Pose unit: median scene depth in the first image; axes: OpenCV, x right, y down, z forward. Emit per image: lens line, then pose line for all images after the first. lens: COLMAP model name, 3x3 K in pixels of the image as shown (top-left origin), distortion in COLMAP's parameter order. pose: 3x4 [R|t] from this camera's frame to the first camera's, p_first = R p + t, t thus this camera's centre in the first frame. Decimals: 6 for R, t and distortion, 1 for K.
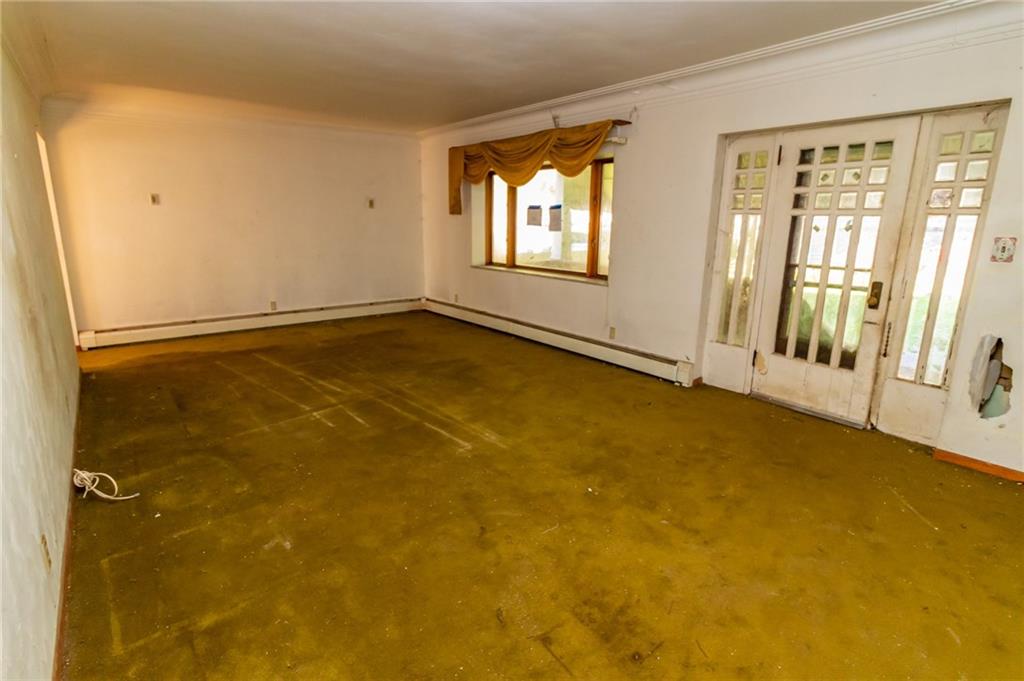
lens RADIAL K [[510.8, 0, 511.0], [0, 510.8, 341.7], [0, 0, 1]] dist [0.000040, -0.000068]
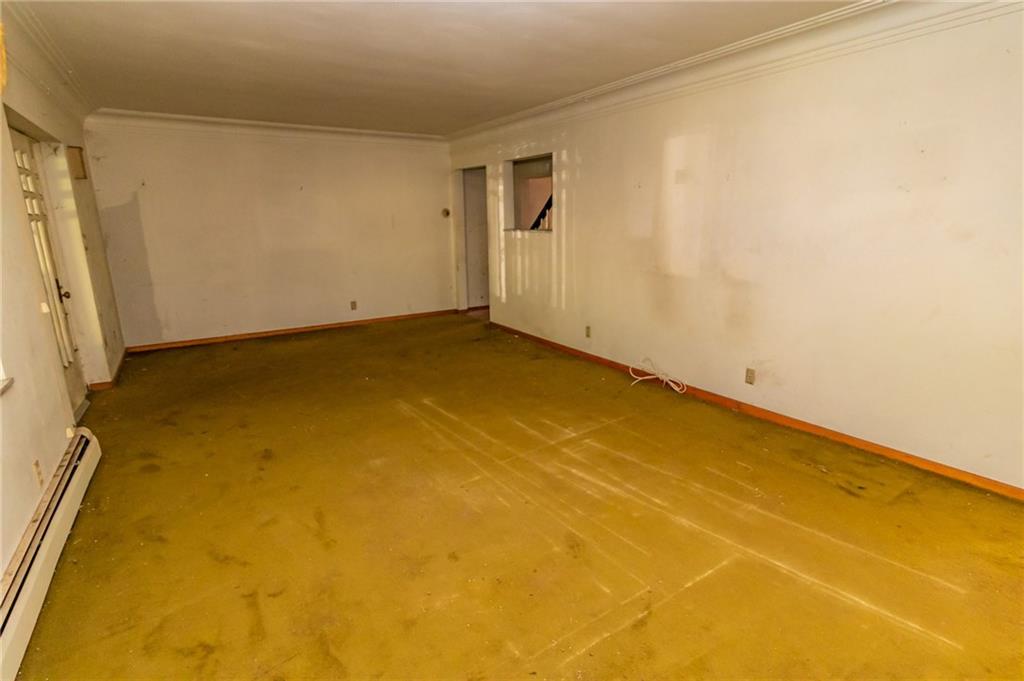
lens RADIAL K [[510.8, 0, 512.2], [0, 510.8, 340.8], [0, 0, 1]] dist [0.000040, -0.000068]
pose [[-0.994843, -0.014495, 0.100387, -0.358058], [0.031581, 0.896266, 0.442391, -0.411002], [-0.096386, 0.443280, -0.891186, 1.723466]]
